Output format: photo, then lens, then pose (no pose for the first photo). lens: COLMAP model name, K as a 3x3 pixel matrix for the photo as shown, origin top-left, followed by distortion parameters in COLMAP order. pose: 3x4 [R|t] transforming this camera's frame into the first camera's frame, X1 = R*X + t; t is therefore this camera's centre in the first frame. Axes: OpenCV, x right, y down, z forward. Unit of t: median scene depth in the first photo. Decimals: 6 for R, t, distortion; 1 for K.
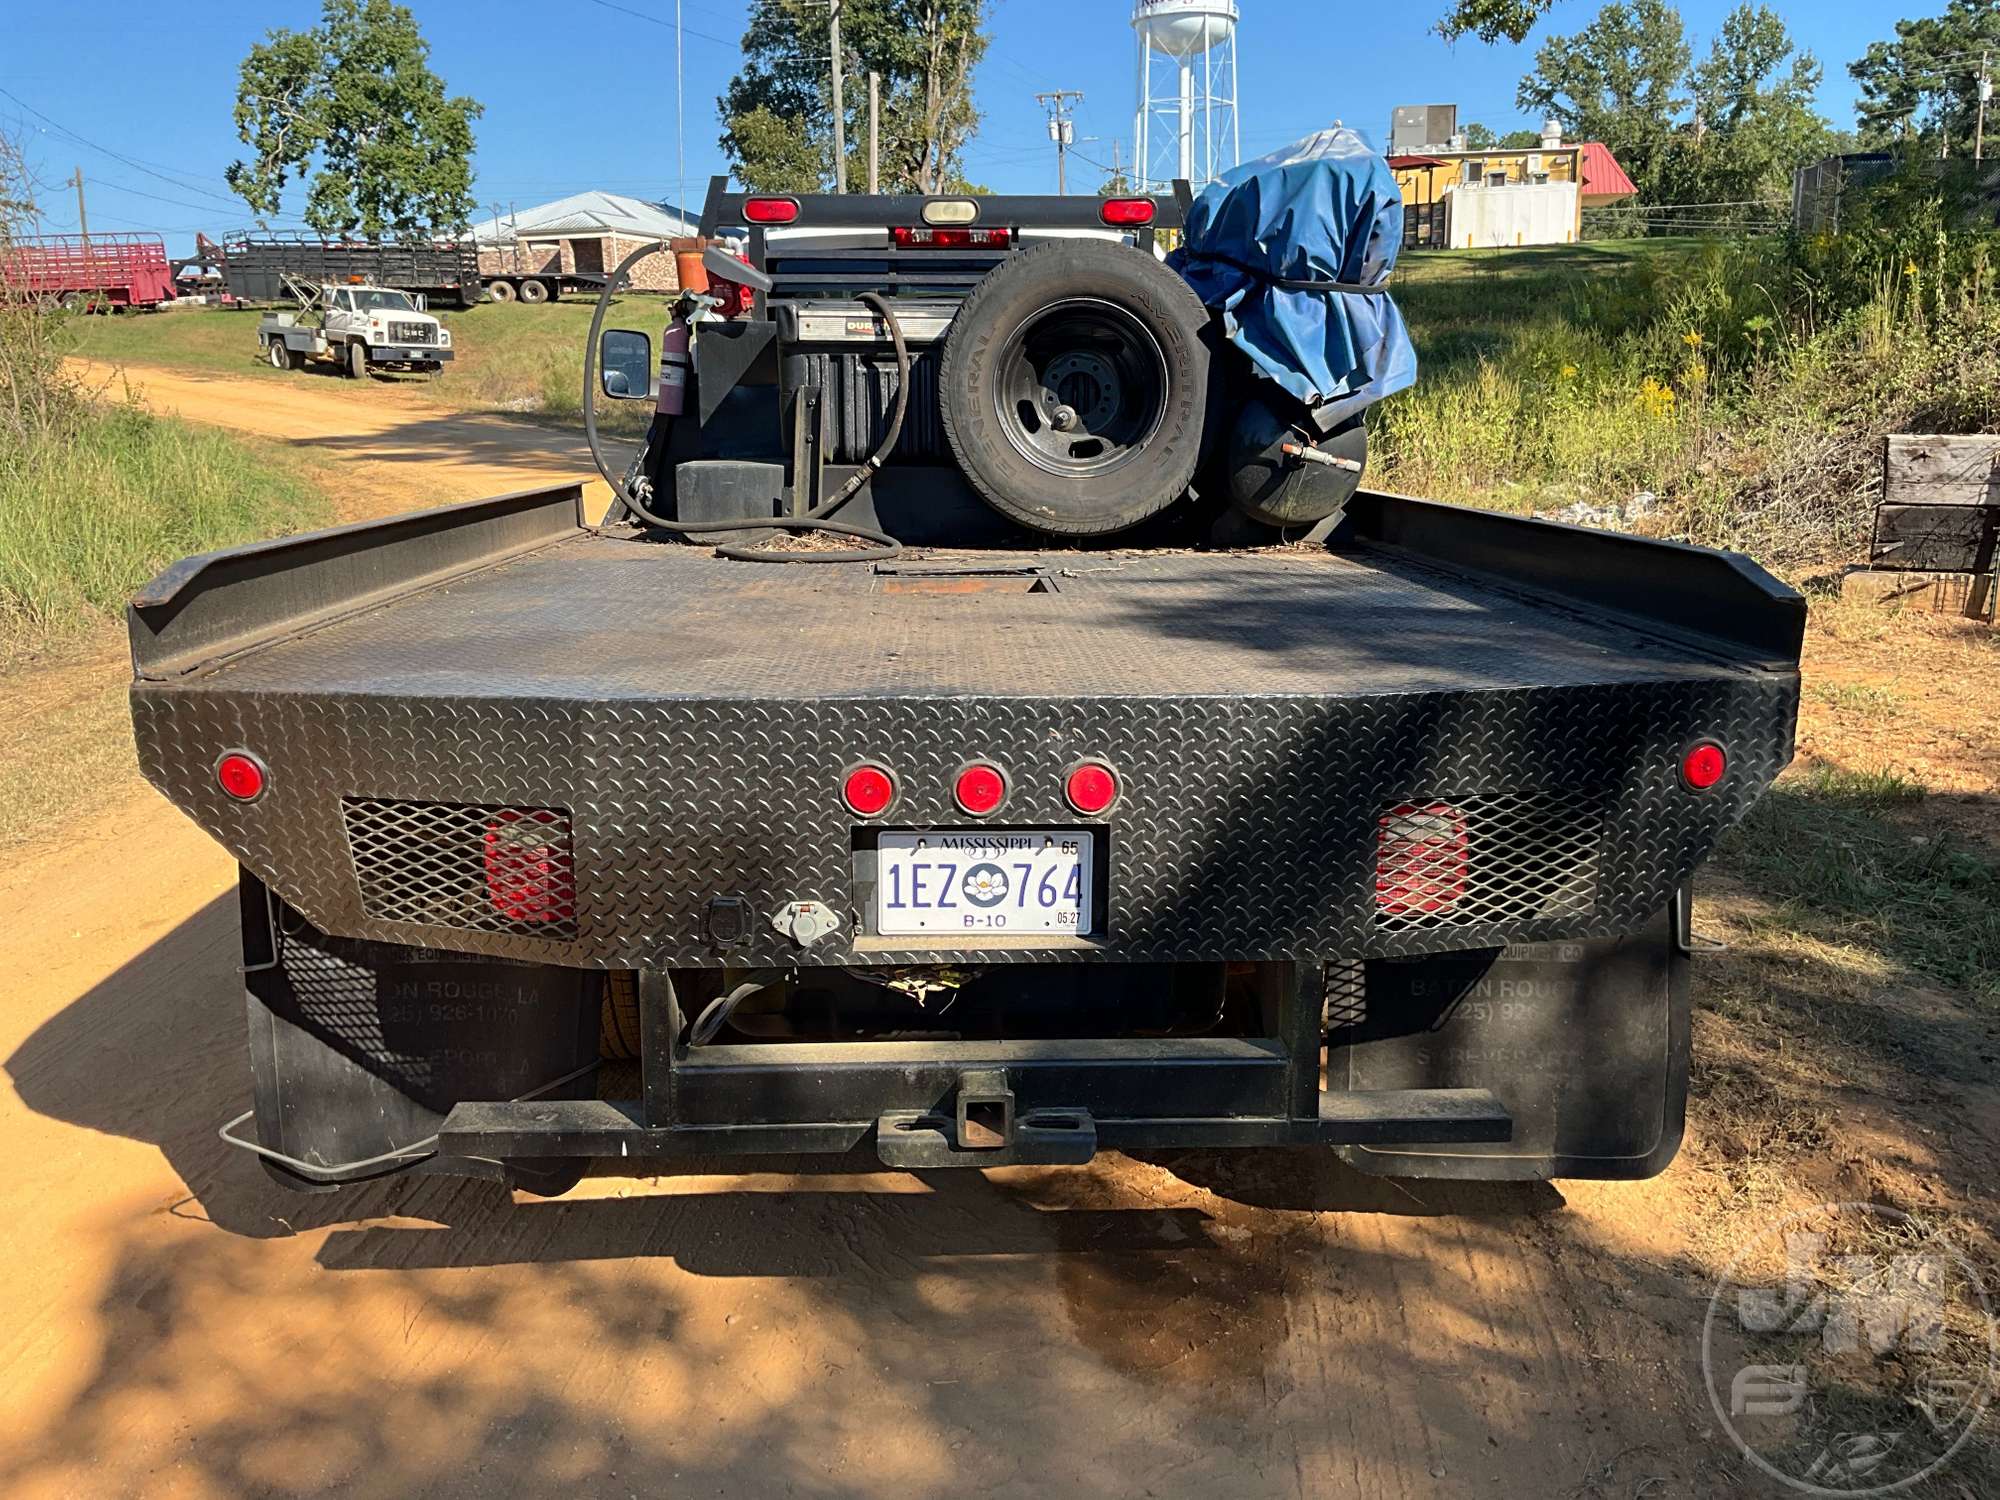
lens RADIAL K [[1664.3, 0, 995.7], [0, 1664.3, 763.4], [0, 0, 1]] dist [0.060329, -0.111624]
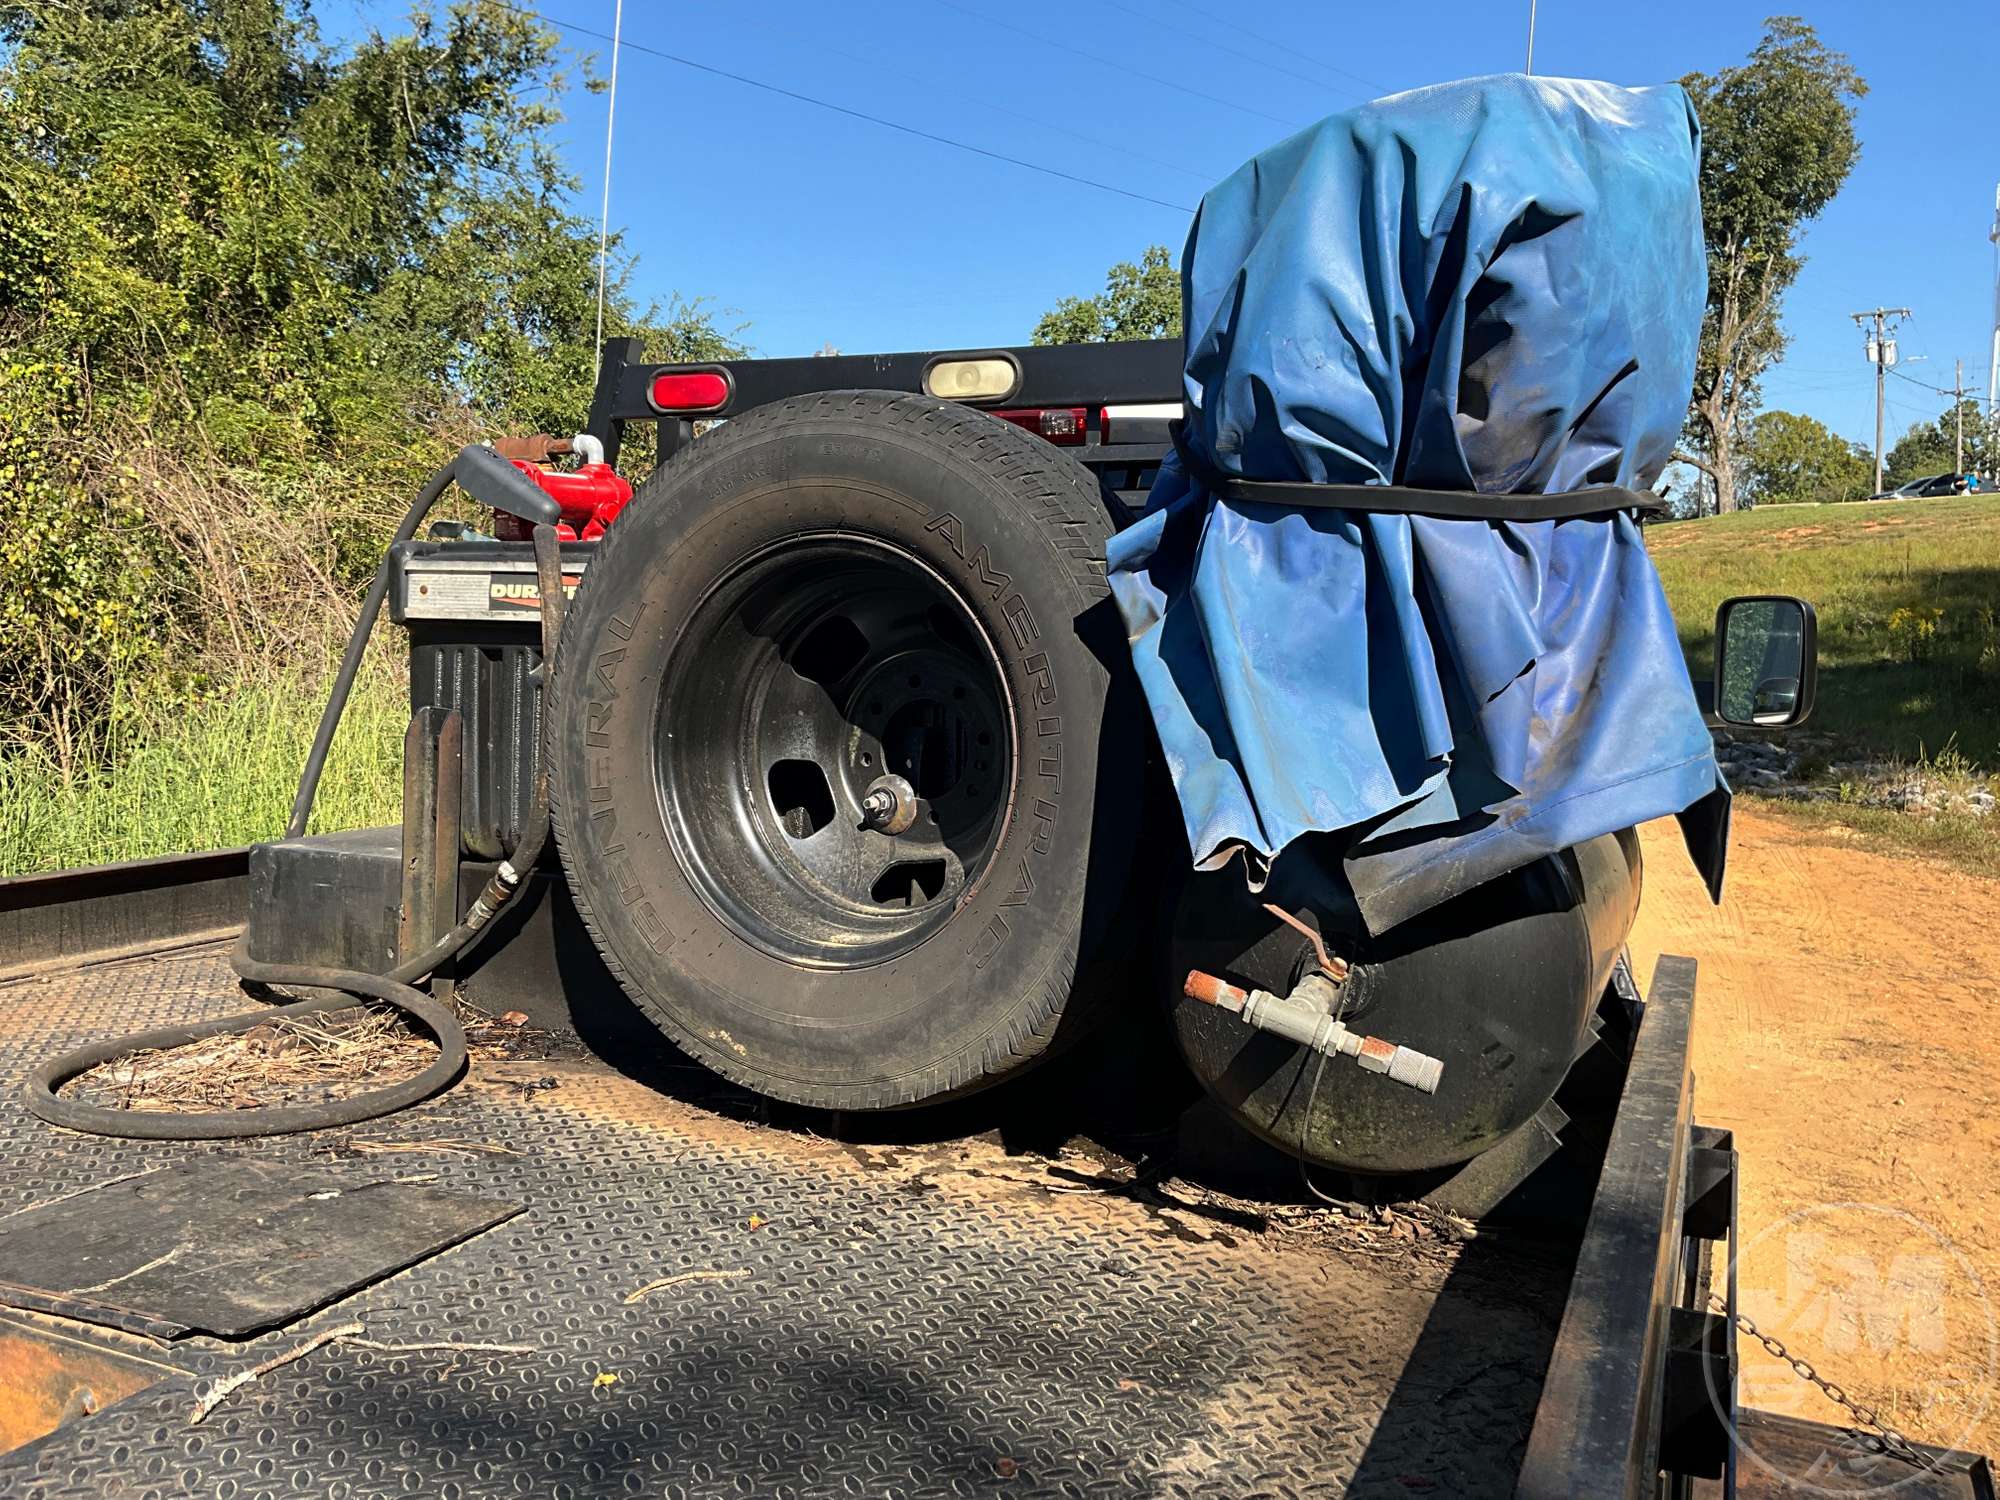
lens RADIAL K [[1664.3, 0, 1000.8], [0, 1664.3, 753.9], [0, 0, 1]] dist [0.060329, -0.111624]
pose [[0.900536, 0.053568, -0.431468, 0.253413], [-0.113606, 0.986896, -0.114587, -0.176436], [0.419676, 0.152207, 0.894821, 0.635546]]
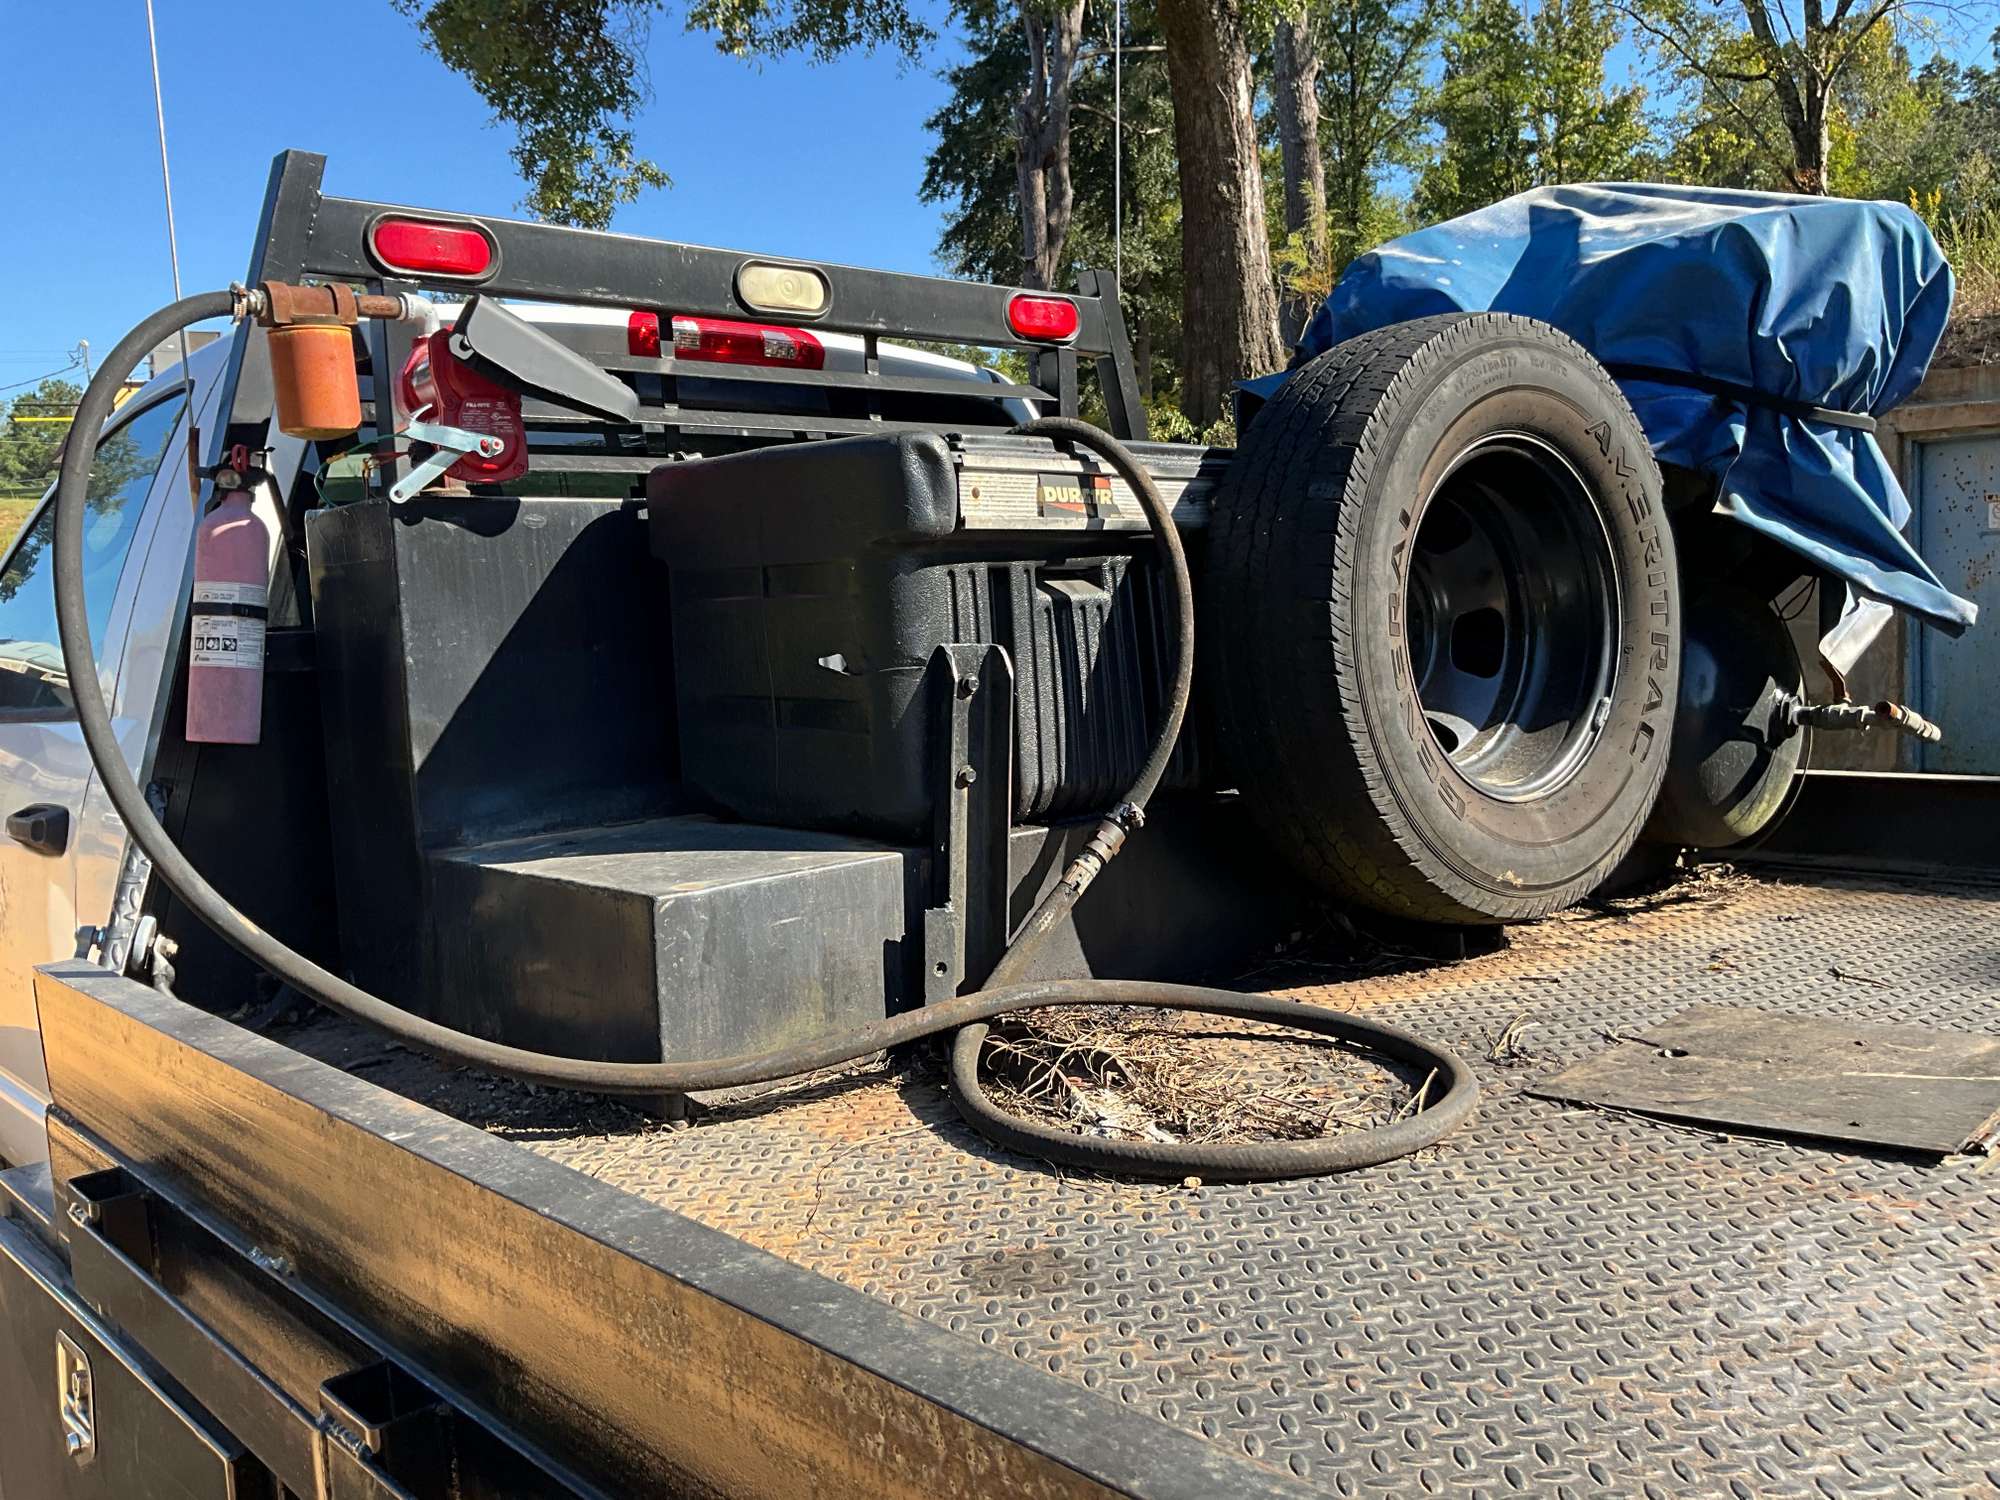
lens RADIAL K [[1664.3, 0, 975.5], [0, 1664.3, 781.1], [0, 0, 1]] dist [0.060329, -0.111624]
pose [[0.767149, -0.104012, 0.632980, -0.360627], [0.182236, 0.981447, -0.059591, -0.172618], [-0.615039, 0.161067, 0.771871, 0.709365]]
